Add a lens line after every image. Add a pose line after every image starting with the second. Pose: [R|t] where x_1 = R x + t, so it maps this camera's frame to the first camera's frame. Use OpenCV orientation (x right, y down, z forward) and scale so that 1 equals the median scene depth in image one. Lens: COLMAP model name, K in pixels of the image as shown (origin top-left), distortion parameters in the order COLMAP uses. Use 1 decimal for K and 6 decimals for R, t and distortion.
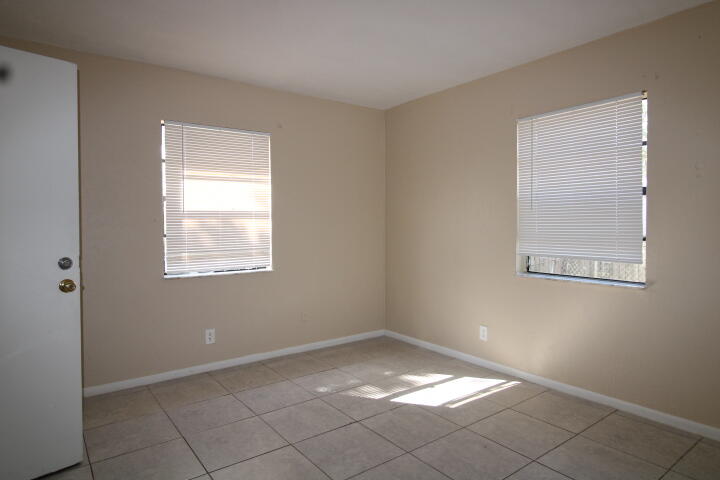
lens RADIAL K [[430.7, 0, 362.0], [0, 430.7, 229.8], [0, 0, 1]] dist [-0.000511, -0.000602]
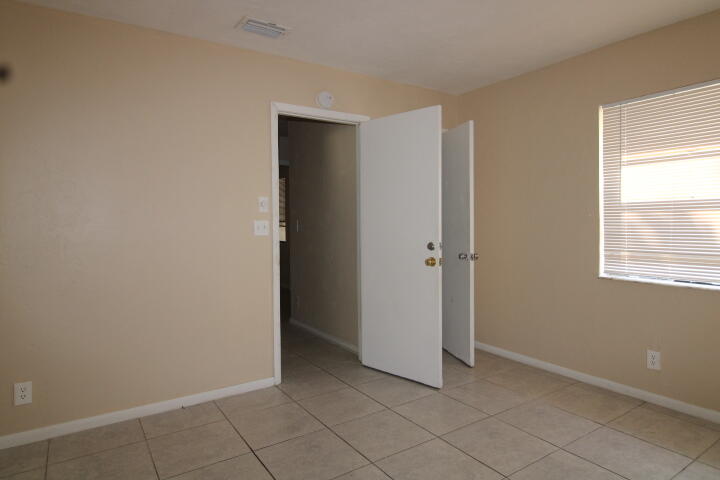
lens RADIAL K [[430.7, 0, 362.0], [0, 430.7, 229.8], [0, 0, 1]] dist [-0.000511, -0.000602]
pose [[-0.056313, 0.027223, -0.998042, 0.462756], [-0.007967, 0.999584, 0.027714, -0.009524], [0.998381, 0.009512, -0.056072, 0.506461]]
